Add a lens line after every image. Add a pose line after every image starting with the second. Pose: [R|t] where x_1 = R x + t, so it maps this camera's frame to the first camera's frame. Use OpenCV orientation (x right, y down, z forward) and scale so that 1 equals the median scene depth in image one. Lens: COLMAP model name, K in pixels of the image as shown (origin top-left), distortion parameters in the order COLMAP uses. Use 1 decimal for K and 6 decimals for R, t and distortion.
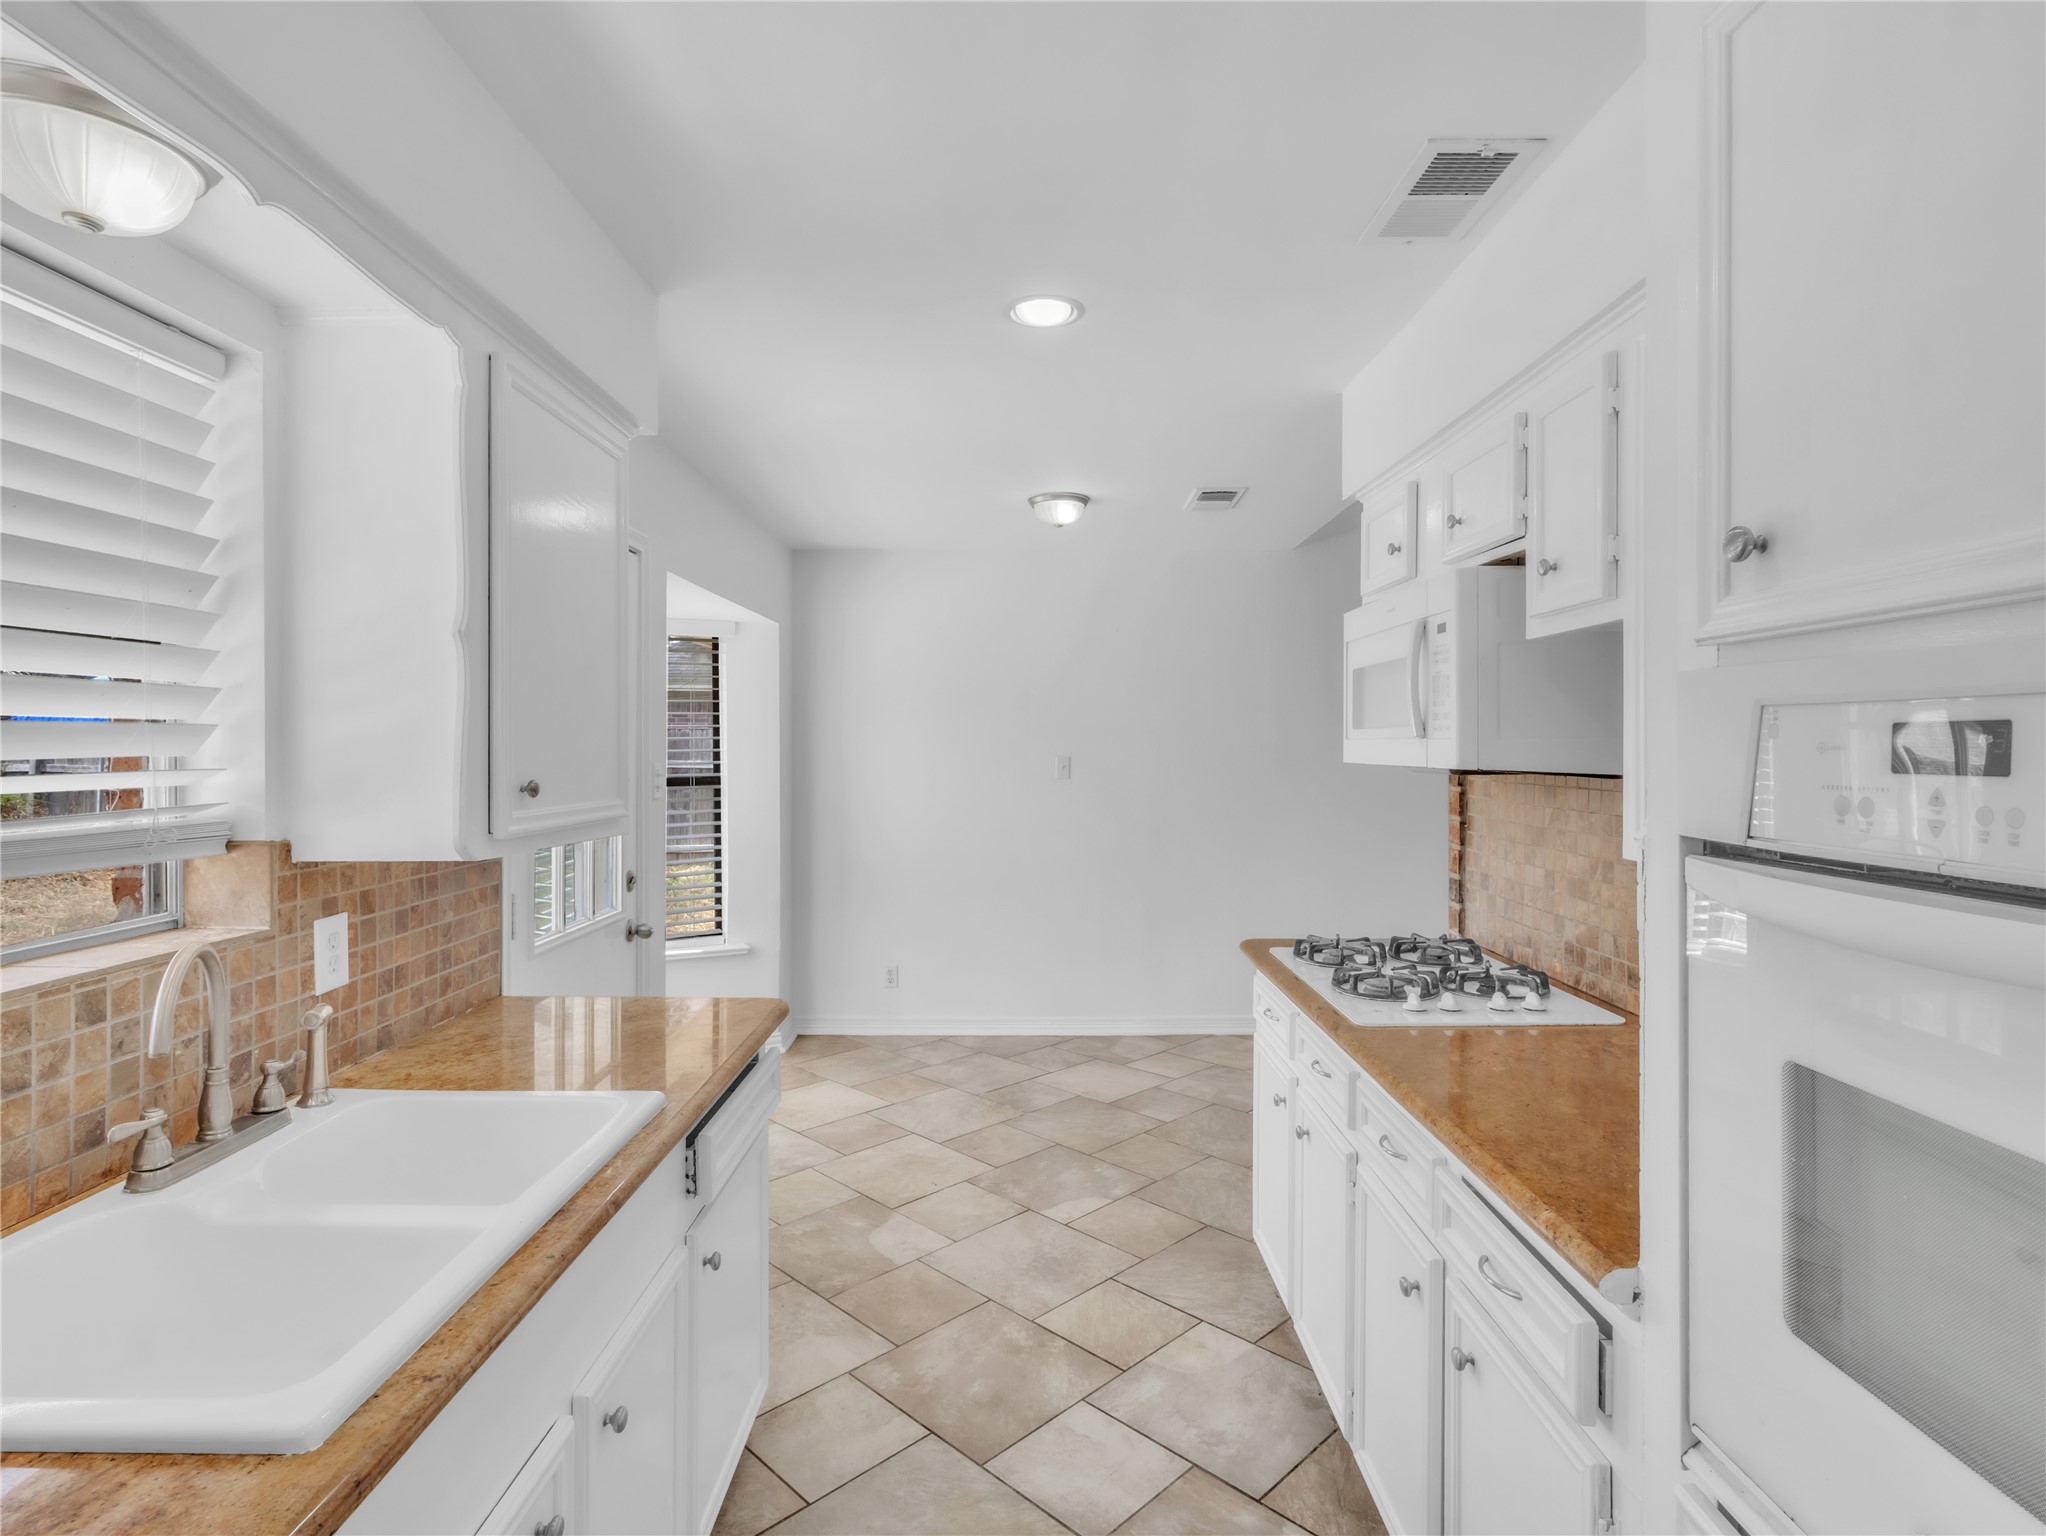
lens RADIAL K [[1068.9, 0, 1029.6], [0, 1068.9, 751.7], [0, 0, 1]] dist [0.000522, 0.001091]
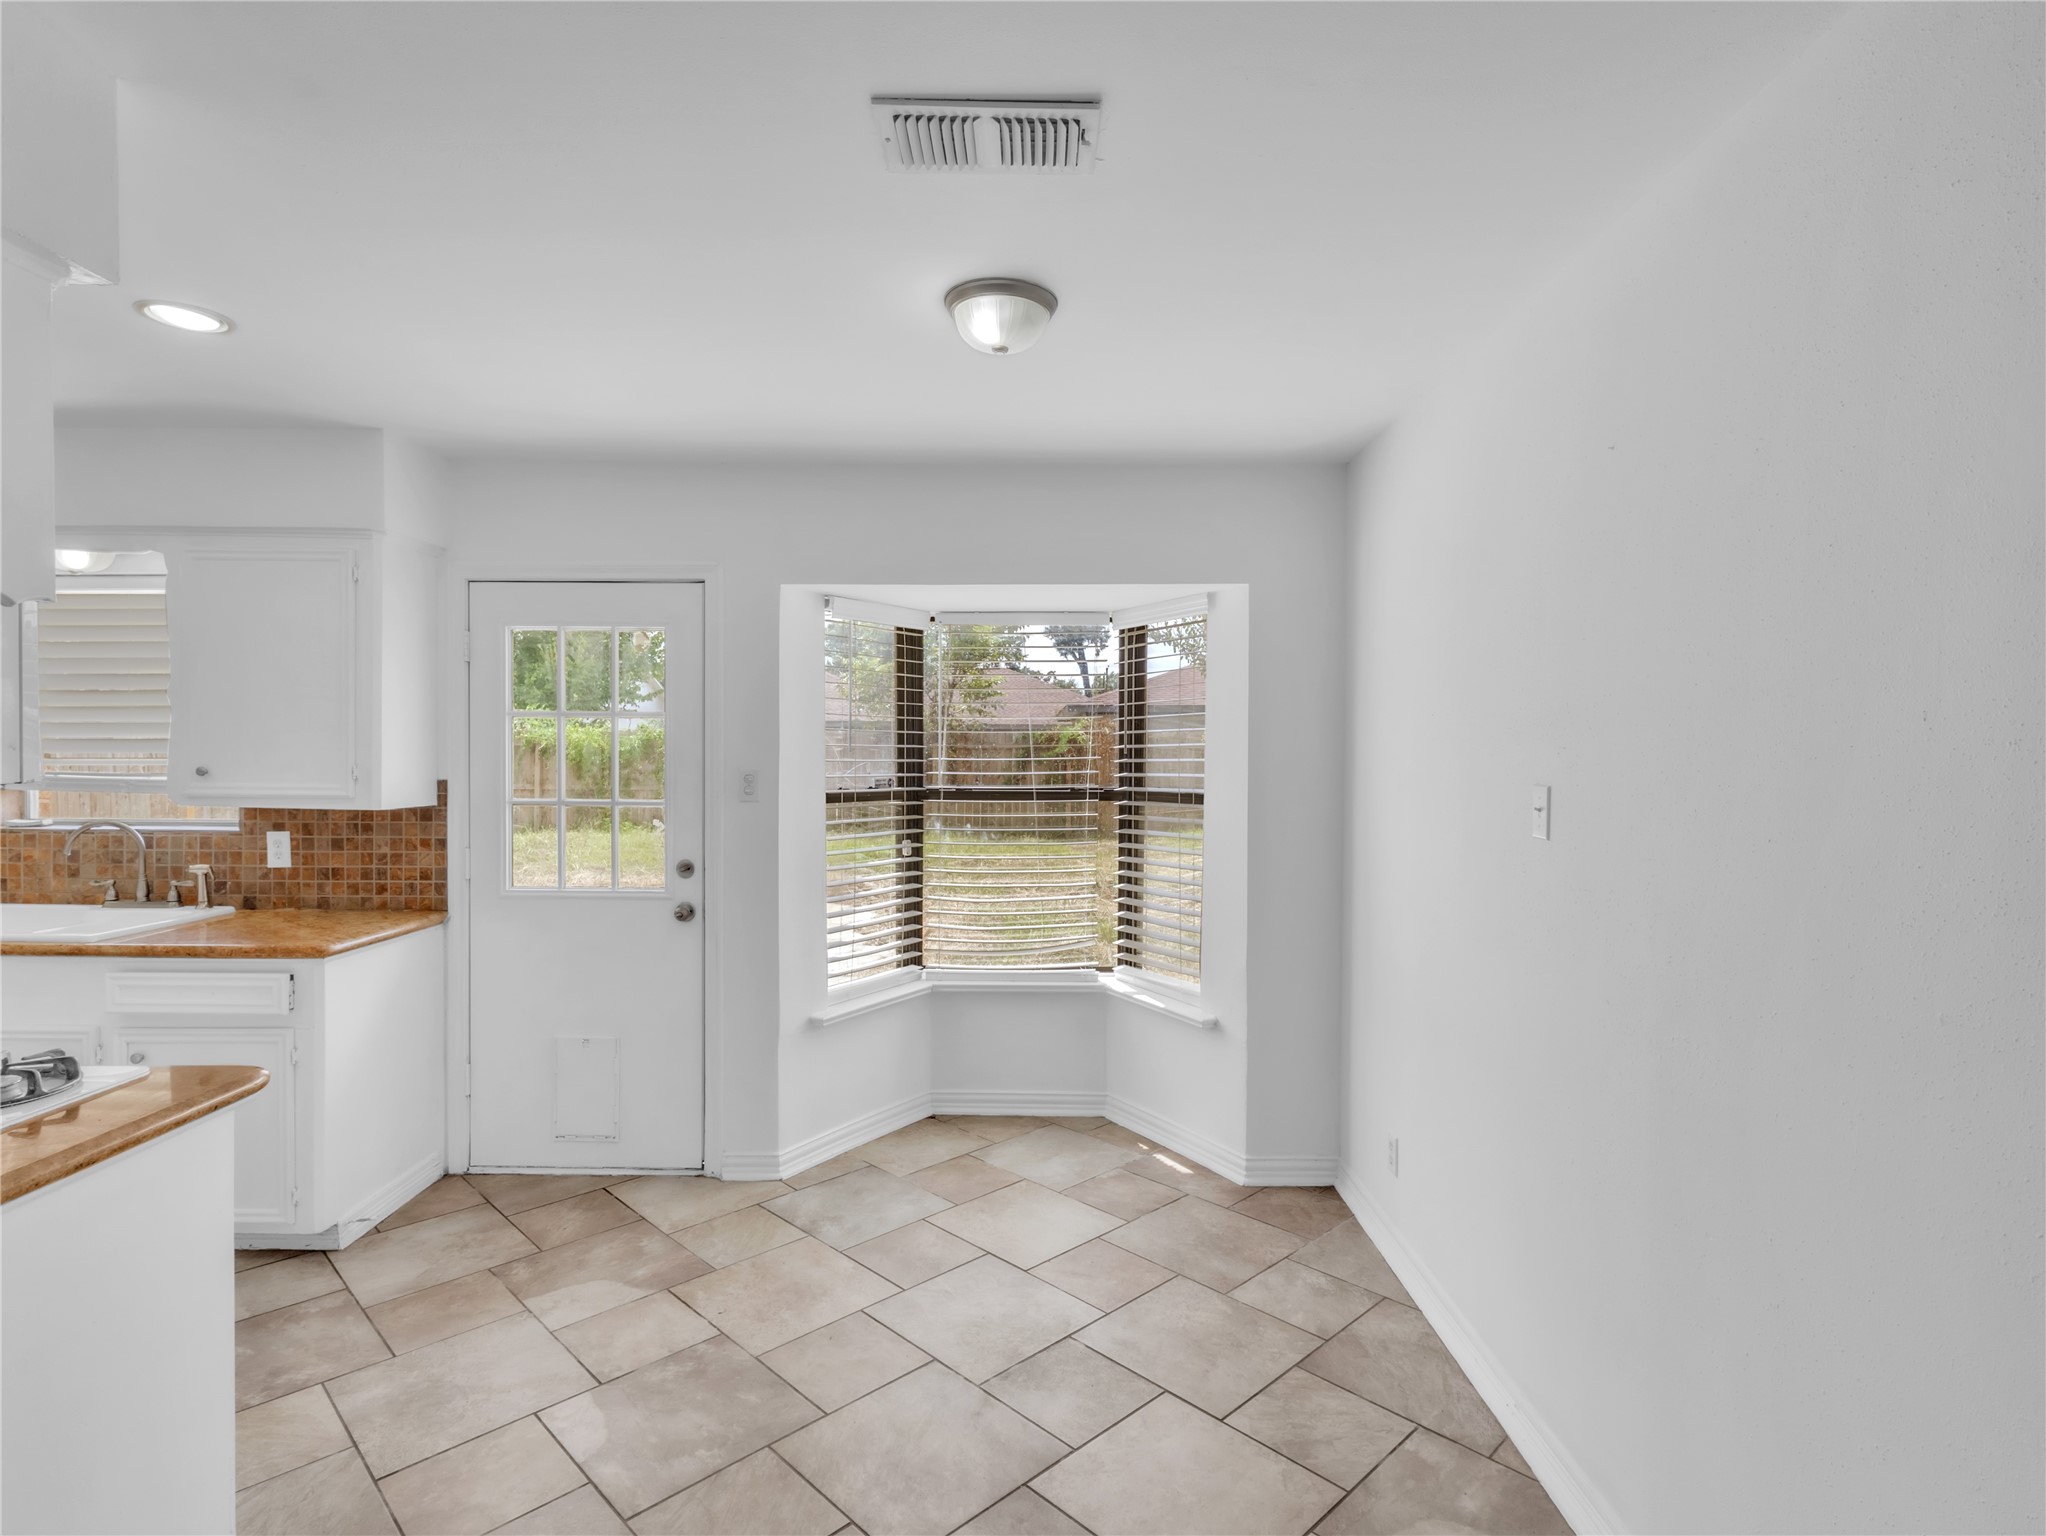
lens RADIAL K [[1059.5, 0, 1020.1], [0, 1059.5, 764.8], [0, 0, 1]] dist [-0.000407, 0.002925]
pose [[-0.014597, 0.011641, -0.999826, 1.183285], [-0.013075, 0.999845, 0.011832, -0.015339], [0.999808, 0.013245, -0.014443, 2.129212]]
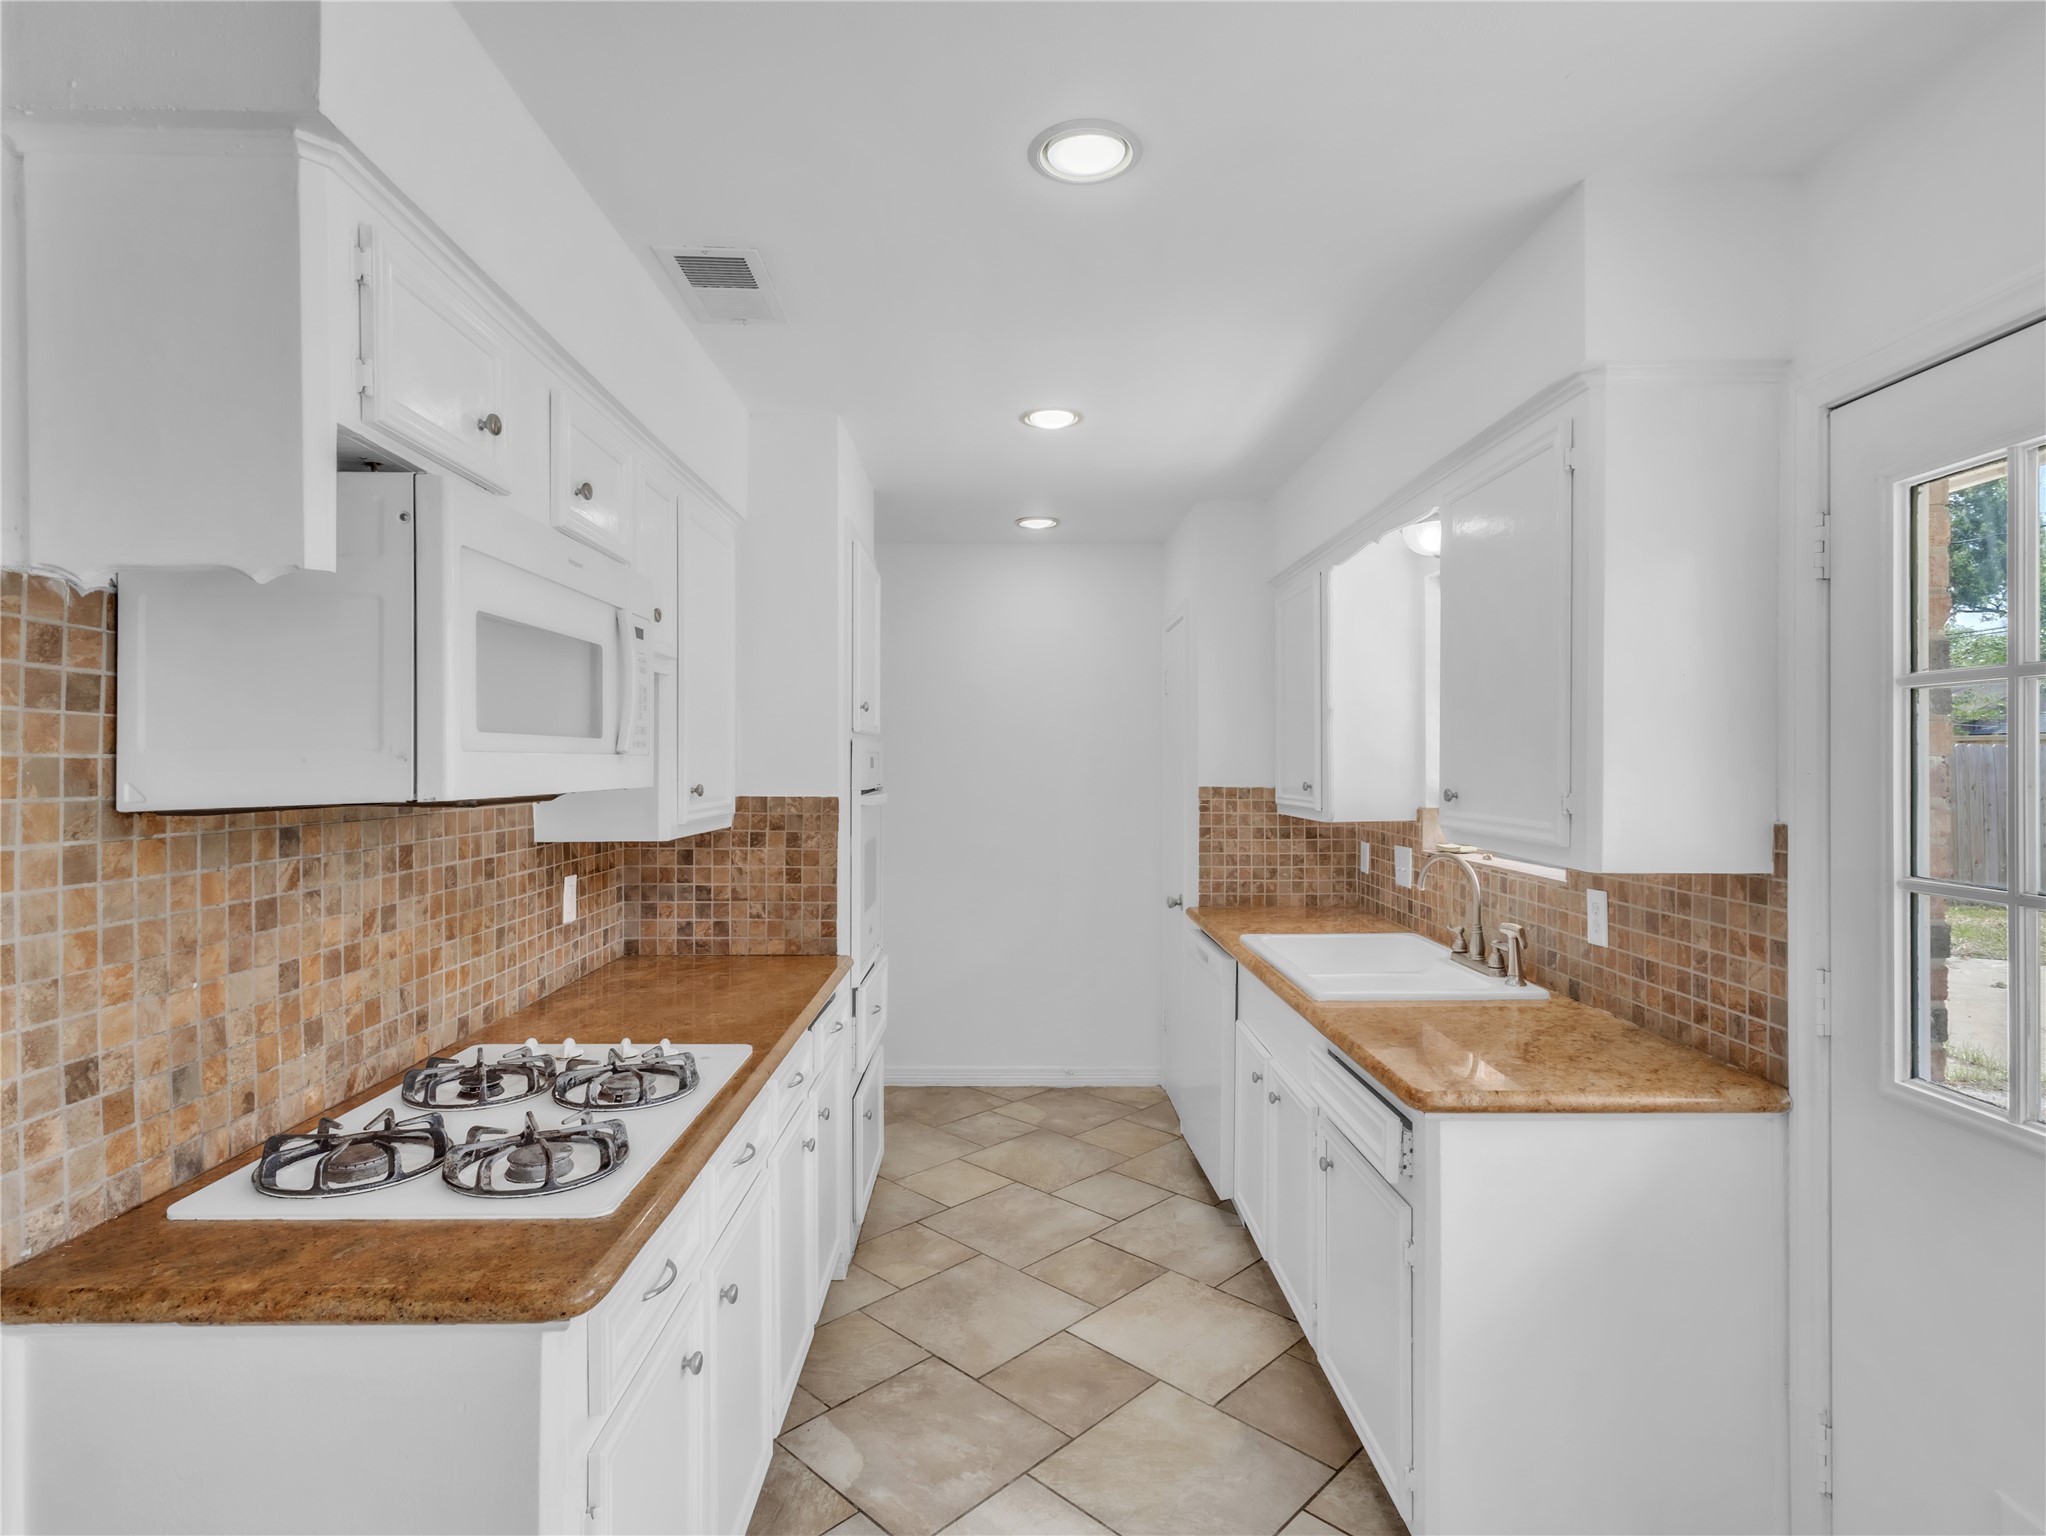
lens RADIAL K [[1059.5, 0, 1020.1], [0, 1059.5, 764.8], [0, 0, 1]] dist [-0.000407, 0.002925]
pose [[-0.999966, -0.001711, -0.008059, 0.073804], [-0.001787, 0.999955, 0.009363, -0.013539], [0.008043, 0.009377, -0.999924, 2.019594]]
